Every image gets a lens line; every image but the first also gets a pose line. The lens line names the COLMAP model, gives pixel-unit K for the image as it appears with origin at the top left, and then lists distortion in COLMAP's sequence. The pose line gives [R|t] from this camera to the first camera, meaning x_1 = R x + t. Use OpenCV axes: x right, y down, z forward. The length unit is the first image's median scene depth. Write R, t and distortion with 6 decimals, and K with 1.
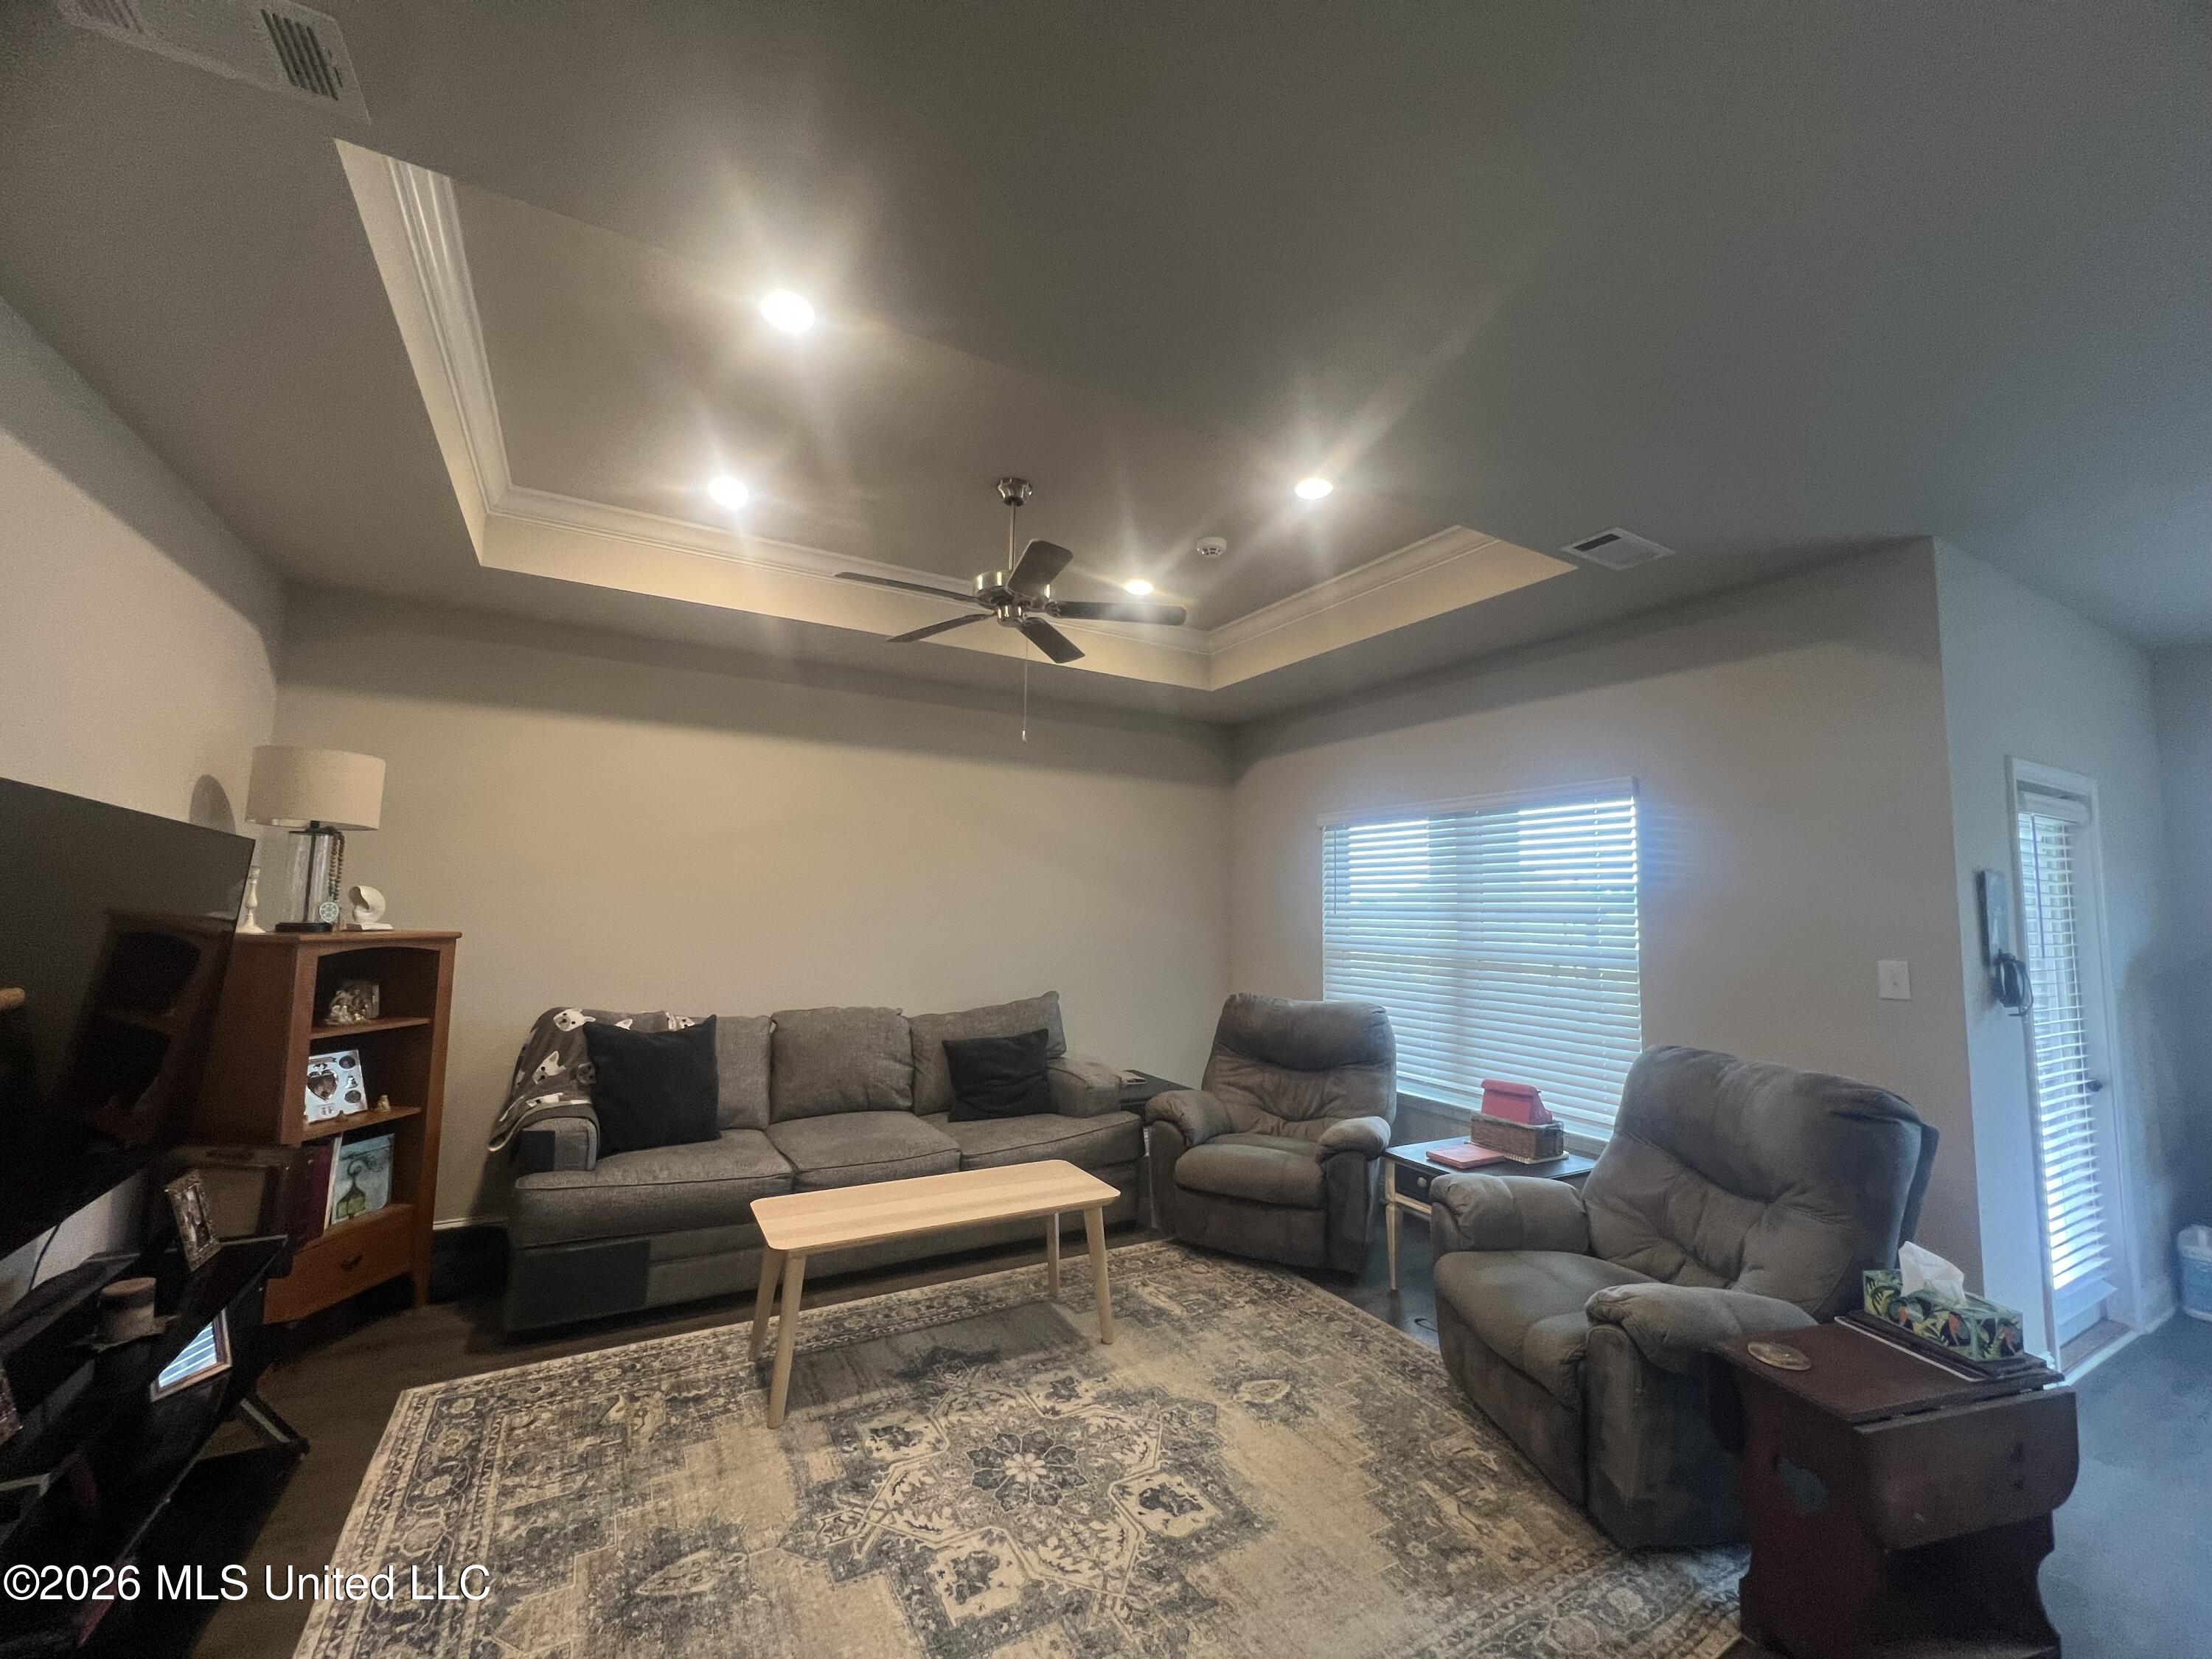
lens RADIAL K [[885.2, 0, 1106.0], [0, 885.2, 829.5], [0, 0, 1]] dist [-0.001546, 0.000481]
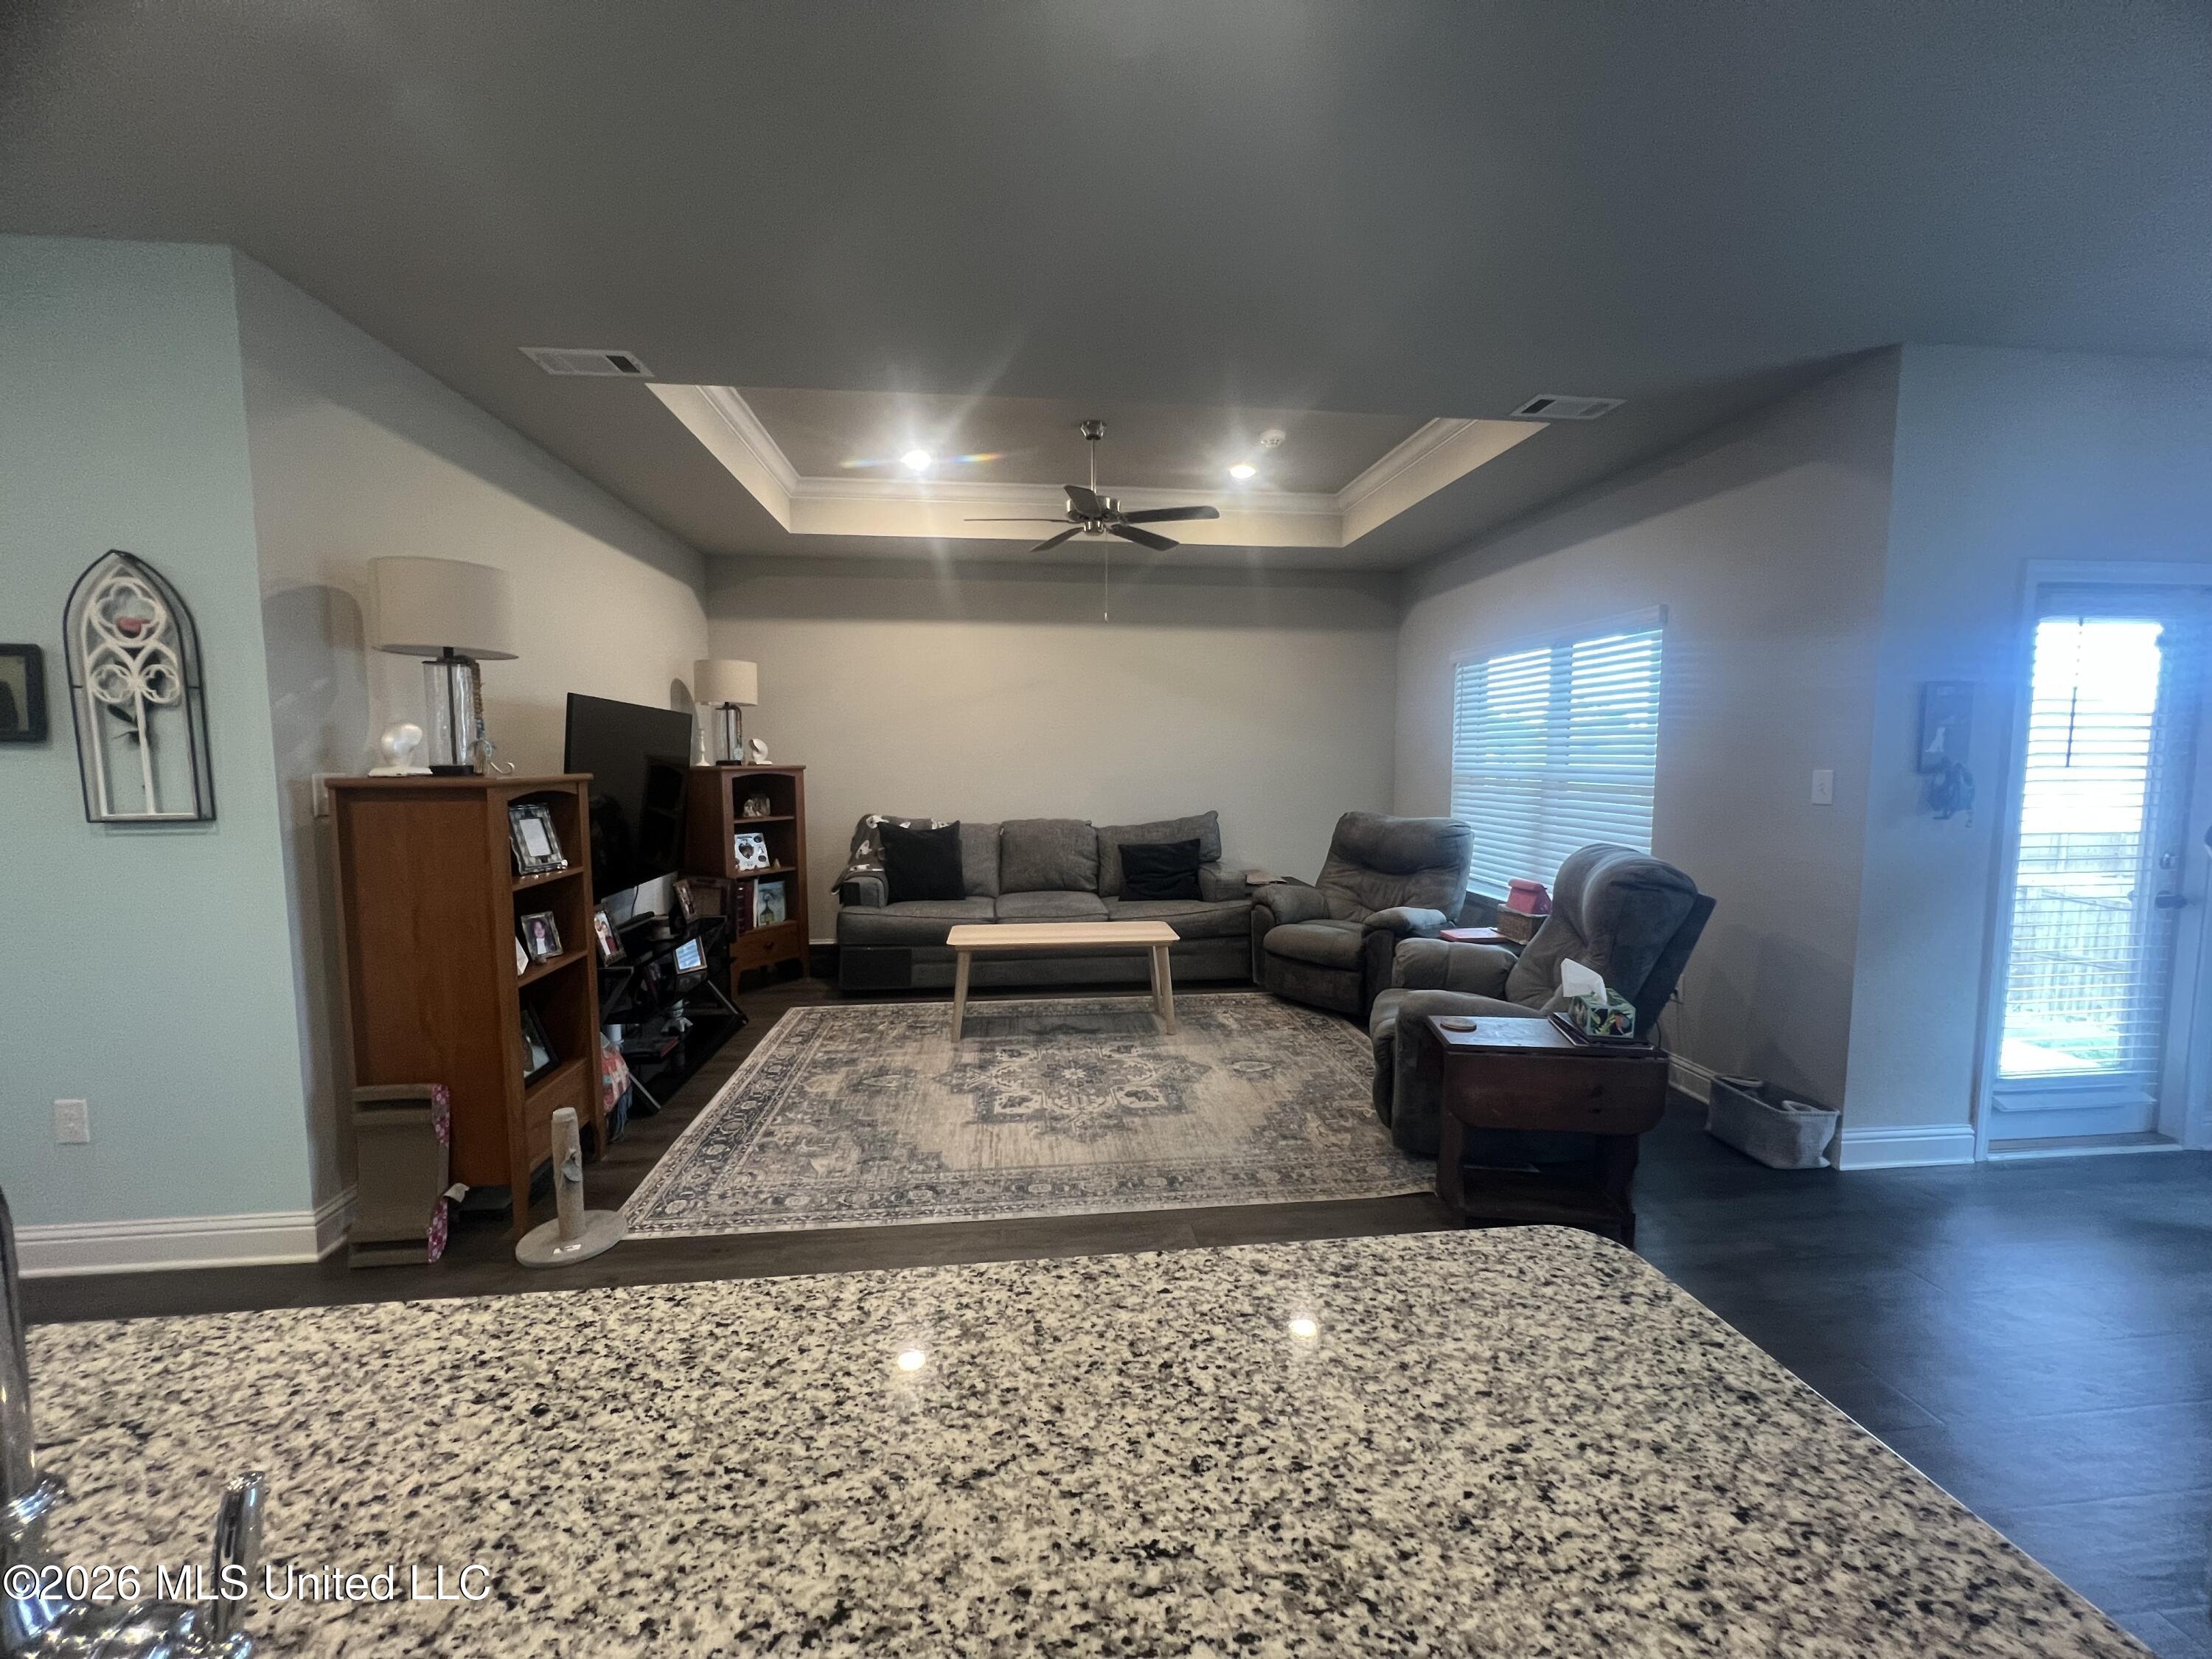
lens RADIAL K [[879.9, 0, 1102.9], [0, 879.9, 829.9], [0, 0, 1]] dist [-0.003758, 0.000452]
pose [[0.918987, 0.014294, -0.394029, 0.473722], [0.054441, 0.985171, 0.162710, -0.002571], [0.390512, -0.170980, 0.904581, -0.318045]]
